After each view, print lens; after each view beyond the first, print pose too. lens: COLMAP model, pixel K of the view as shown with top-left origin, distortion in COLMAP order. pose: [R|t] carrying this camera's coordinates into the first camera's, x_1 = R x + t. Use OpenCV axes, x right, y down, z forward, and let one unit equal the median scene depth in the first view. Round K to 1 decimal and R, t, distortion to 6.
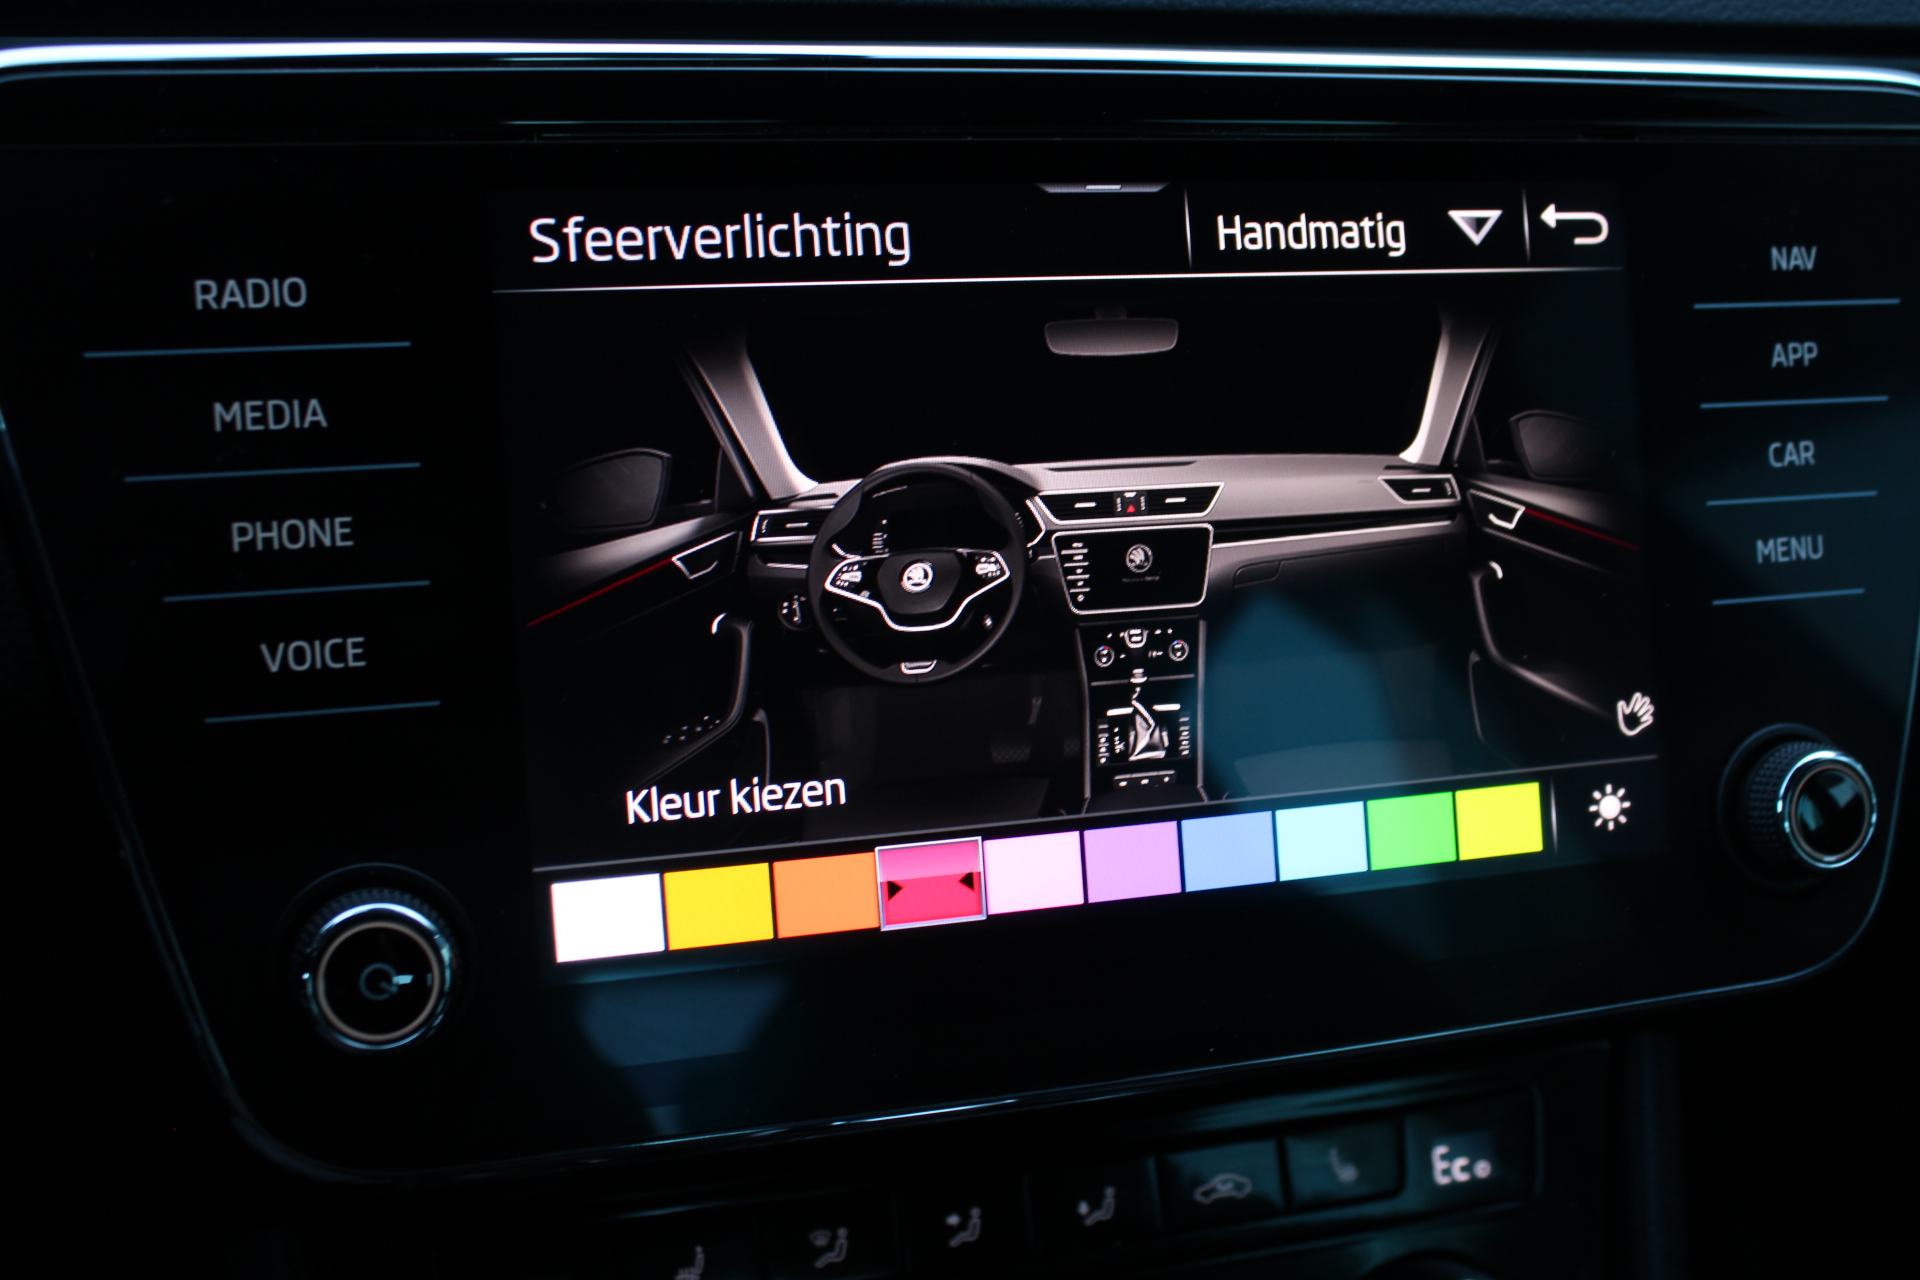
lens RADIAL K [[2300.4, 0, 993.9], [0, 2300.4, 663.6], [0, 0, 1]] dist [-0.072517, 0.107950]
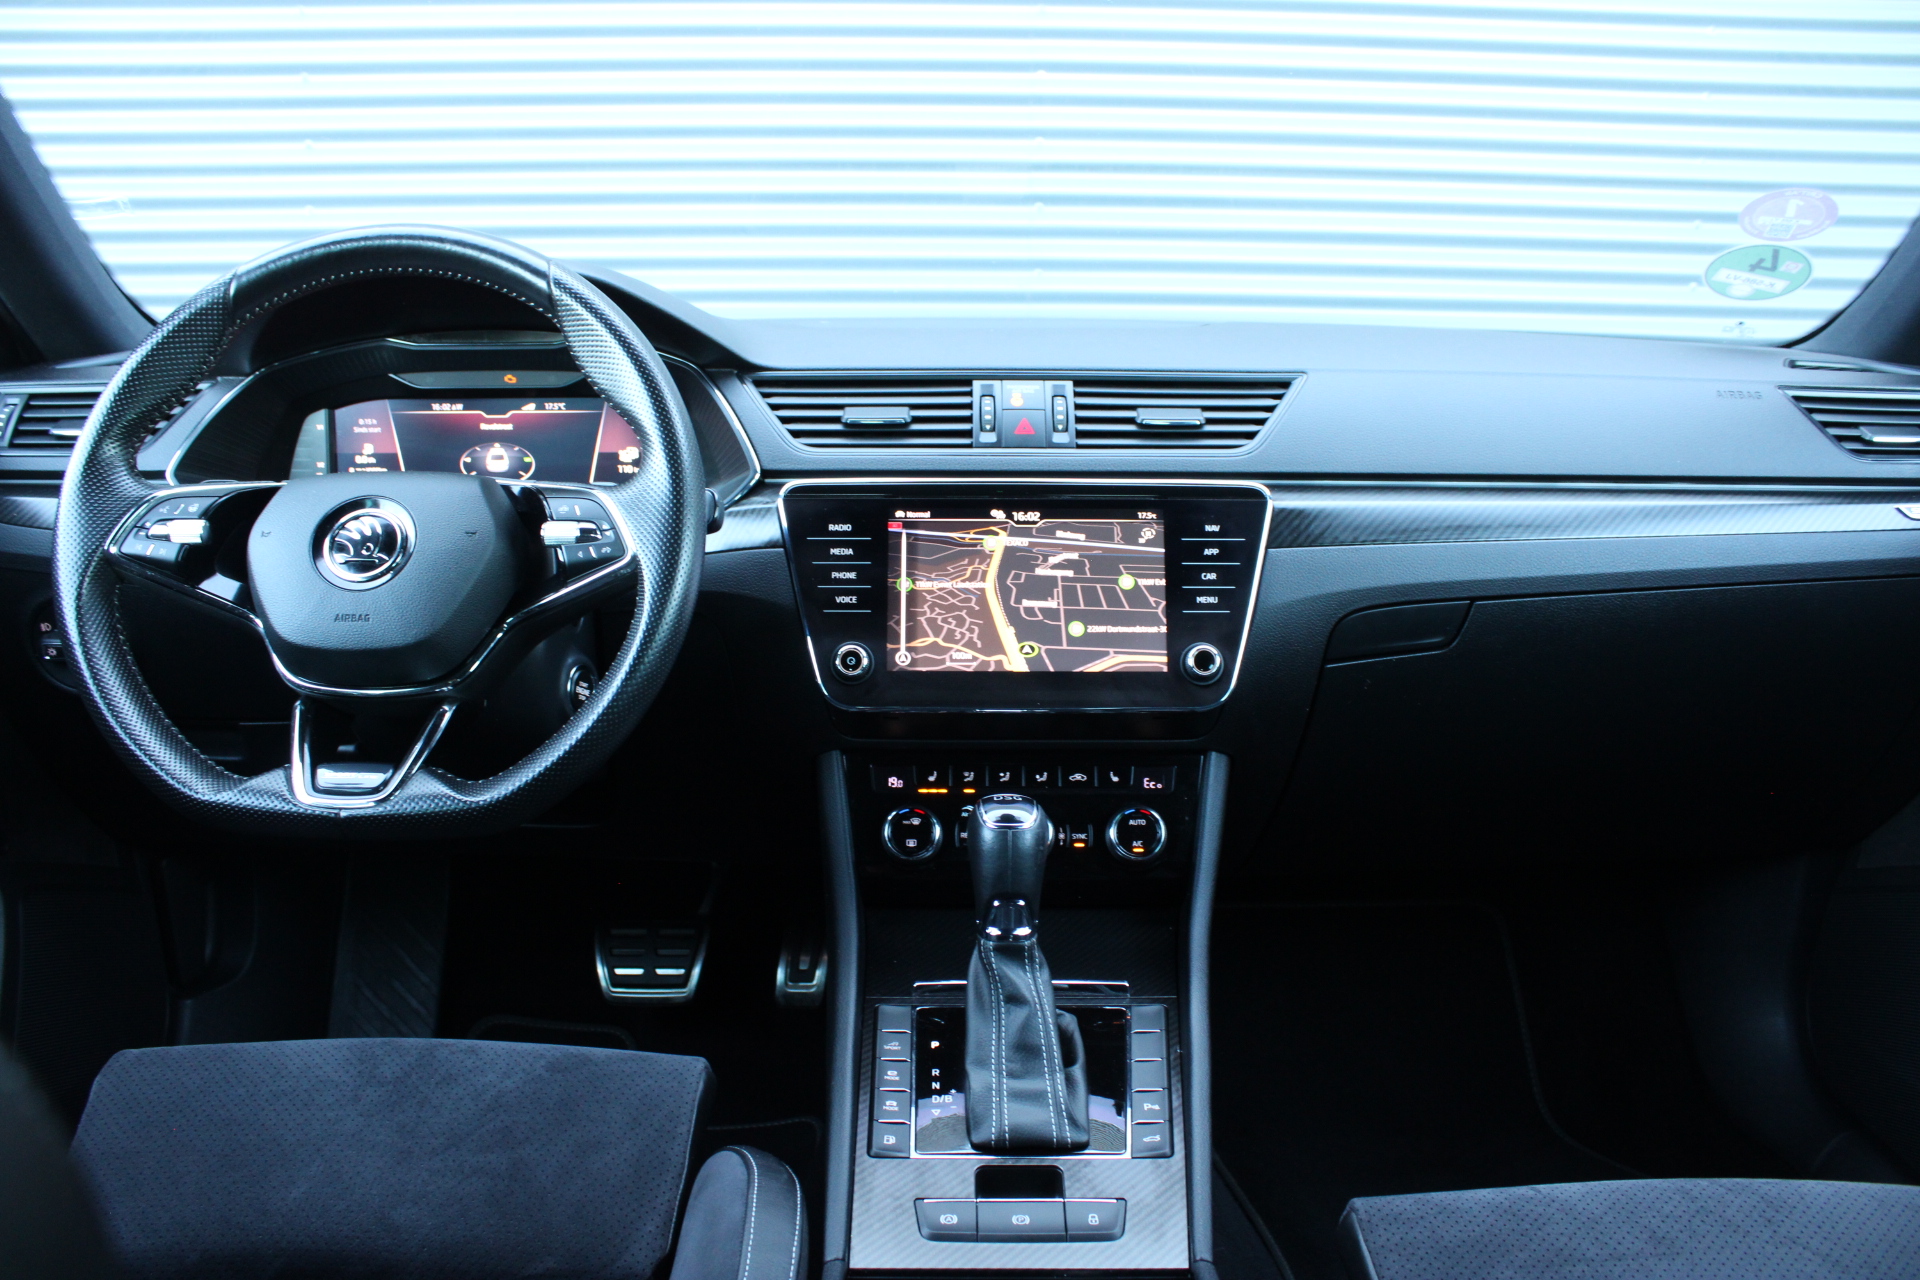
lens RADIAL K [[1600.2, 0, 964.4], [0, 1600.2, 665.7], [0, 0, 1]] dist [-0.161619, 0.133638]
pose [[0.952833, 0.018707, -0.302917, 0.805599], [-0.070313, 0.984550, -0.160367, 0.546944], [0.295237, 0.174102, 0.939427, -1.733081]]
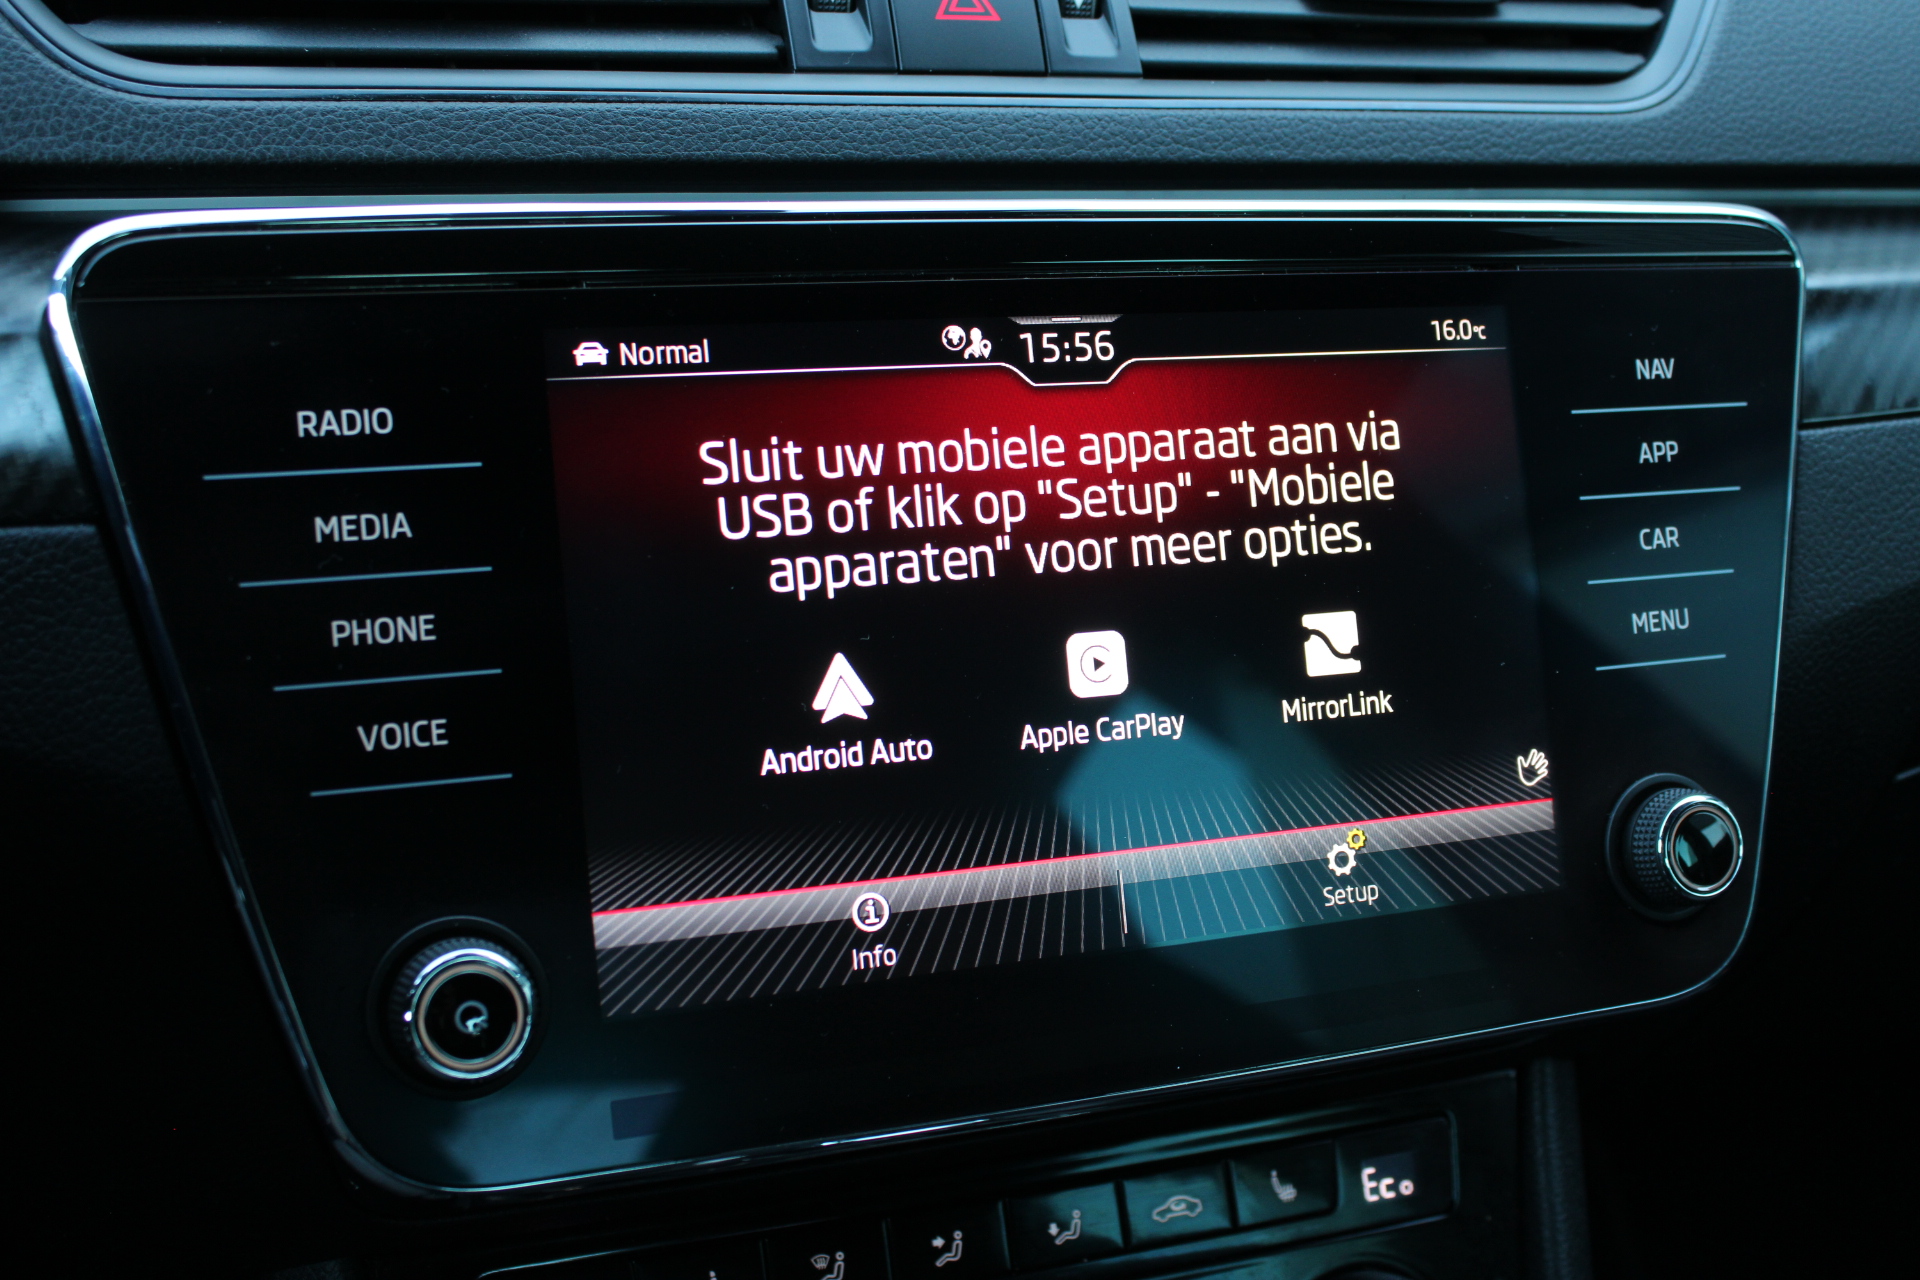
lens RADIAL K [[2367.3, 0, 997.0], [0, 2367.3, 645.4], [0, 0, 1]] dist [-0.028767, -0.018069]
pose [[0.997772, -0.019608, 0.063772, -0.061706], [0.022783, 0.998517, -0.049443, 0.013617], [-0.062708, 0.050785, 0.996739, -0.165849]]
